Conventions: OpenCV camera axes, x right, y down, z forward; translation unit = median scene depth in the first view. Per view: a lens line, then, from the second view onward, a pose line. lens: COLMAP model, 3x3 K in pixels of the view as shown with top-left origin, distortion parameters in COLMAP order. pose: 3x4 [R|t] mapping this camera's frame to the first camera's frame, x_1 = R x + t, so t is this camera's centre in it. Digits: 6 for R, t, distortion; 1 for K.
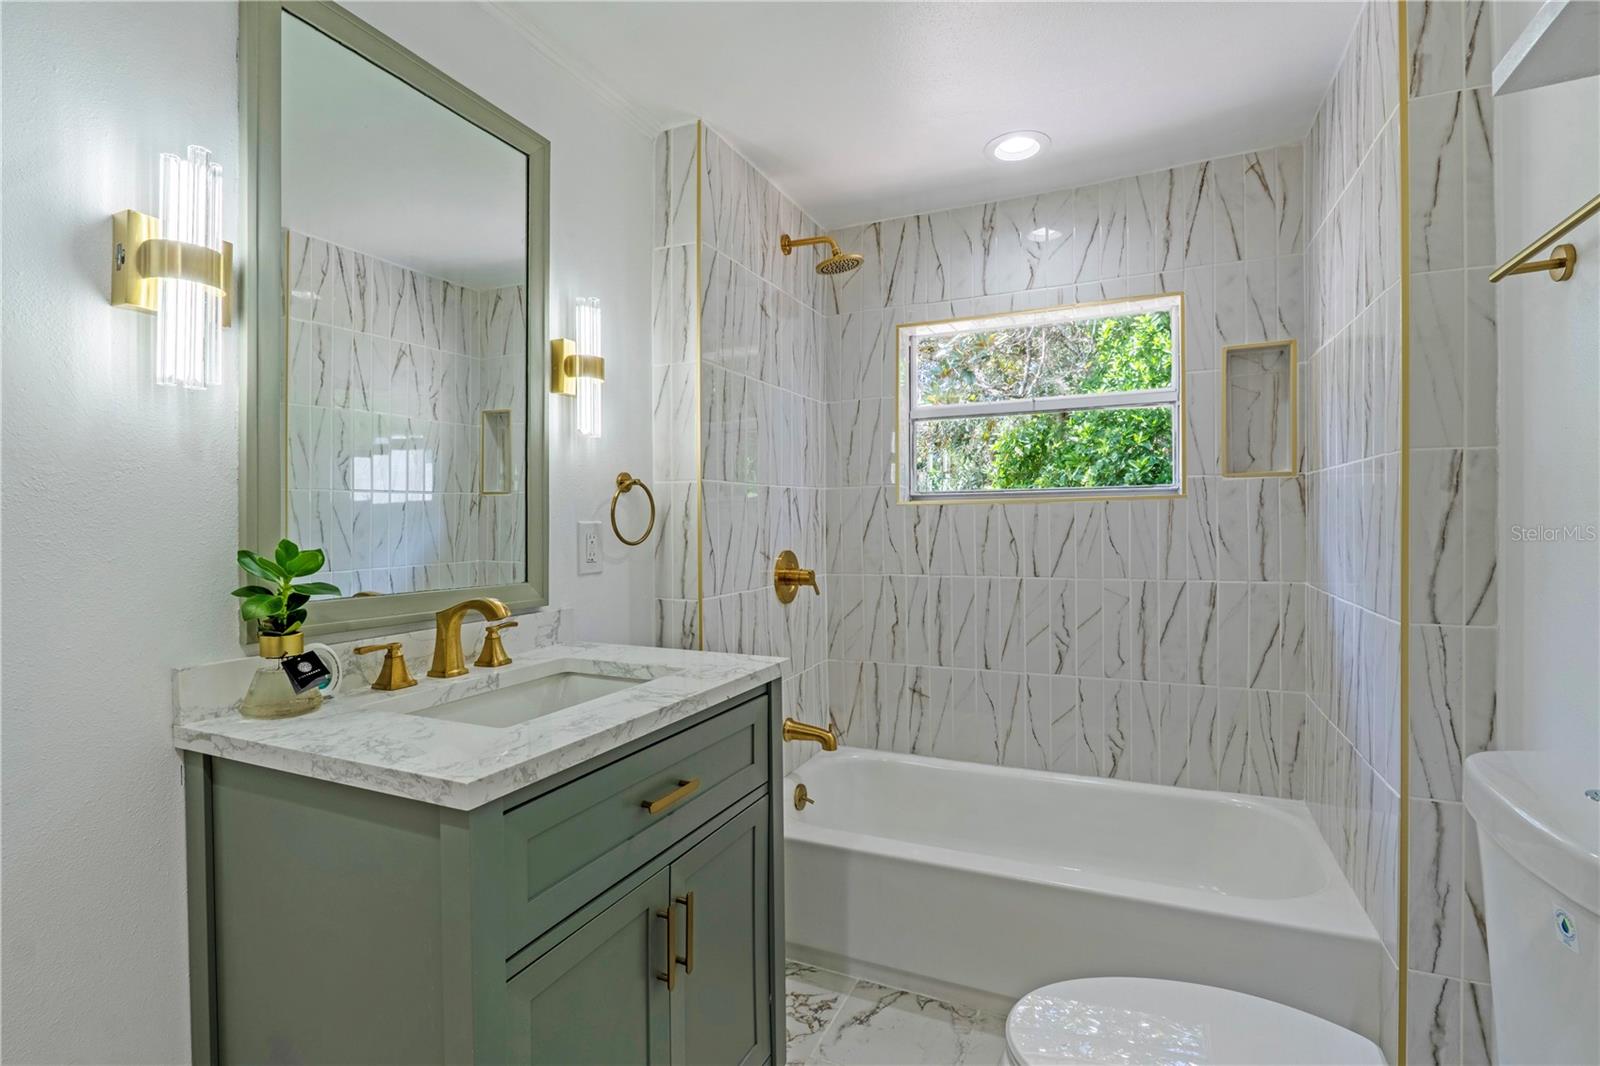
lens RADIAL K [[739.7, 0, 800.0], [0, 739.7, 533.0], [0, 0, 1]] dist [-0.002710, -0.000660]
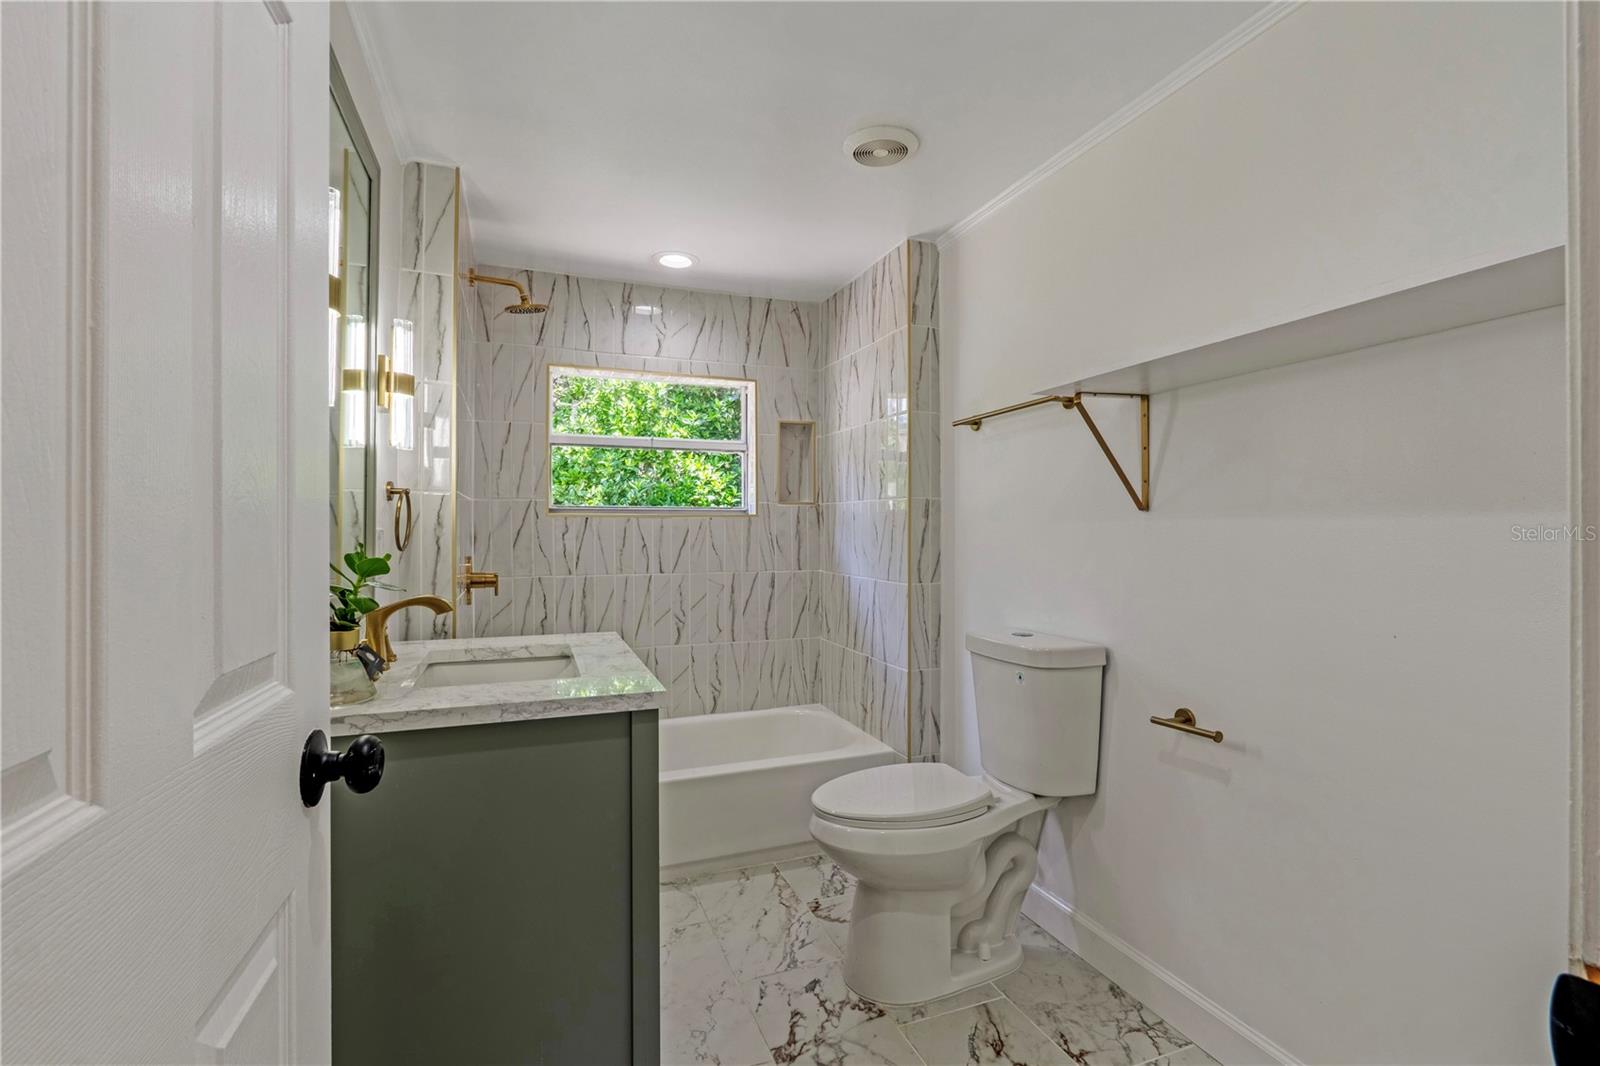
lens RADIAL K [[739.7, 0, 800.0], [0, 739.7, 533.0], [0, 0, 1]] dist [-0.002710, -0.000660]
pose [[0.704331, 0.006412, 0.709843, -0.497045], [0.004015, 0.999907, -0.013015, 0.005898], [-0.709861, 0.012017, 0.704240, -0.124597]]
